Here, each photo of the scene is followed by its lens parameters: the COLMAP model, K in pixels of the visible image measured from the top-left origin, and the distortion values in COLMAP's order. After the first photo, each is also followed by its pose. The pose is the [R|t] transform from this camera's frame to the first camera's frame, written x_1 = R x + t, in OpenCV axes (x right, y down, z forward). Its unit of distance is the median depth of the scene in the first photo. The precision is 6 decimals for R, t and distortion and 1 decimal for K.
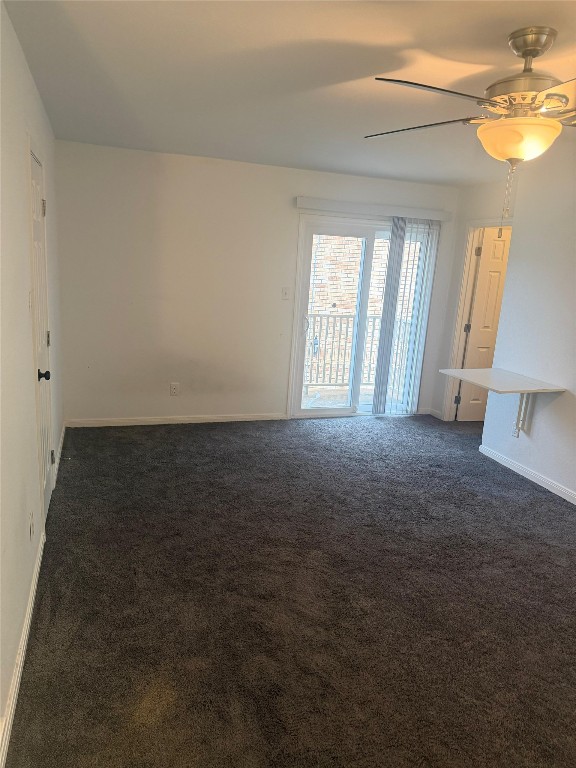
lens RADIAL K [[541.1, 0, 288.0], [0, 541.1, 384.0], [0, 0, 1]] dist [0.039583, -0.057521]
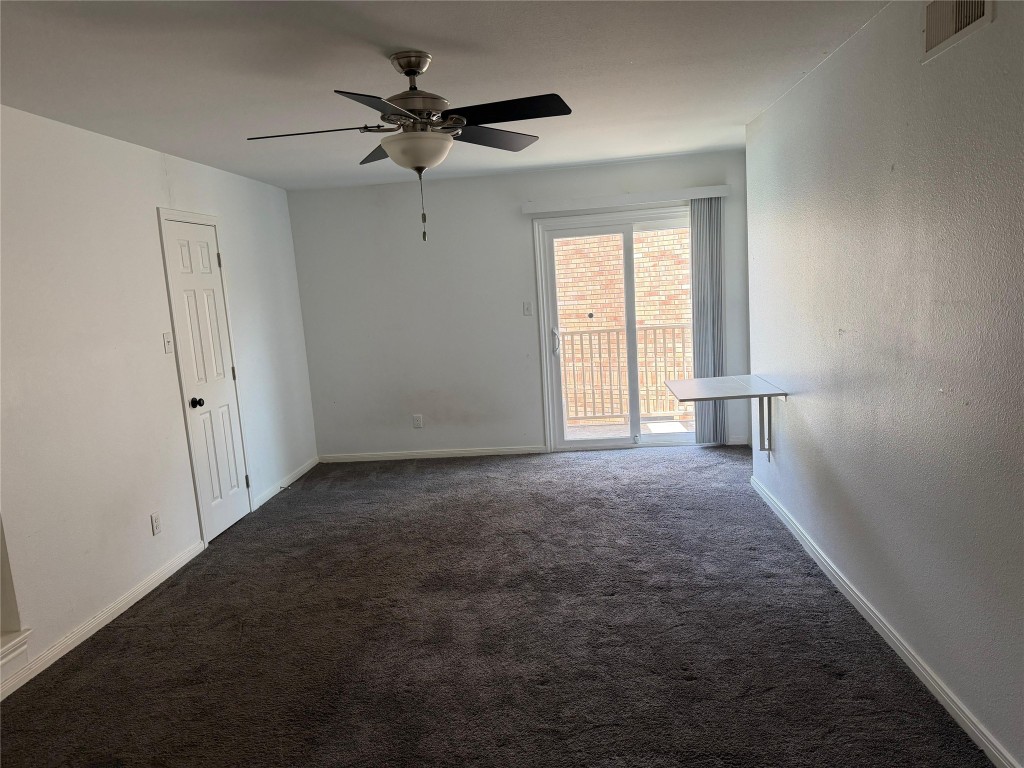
lens RADIAL K [[721.5, 0, 525.0], [0, 721.5, 382.8], [0, 0, 1]] dist [0.039583, -0.057521]
pose [[0.912734, -0.065409, -0.403284, 0.462100], [0.033962, 0.995832, -0.084649, 0.054522], [0.407140, 0.063566, 0.911151, -0.073736]]
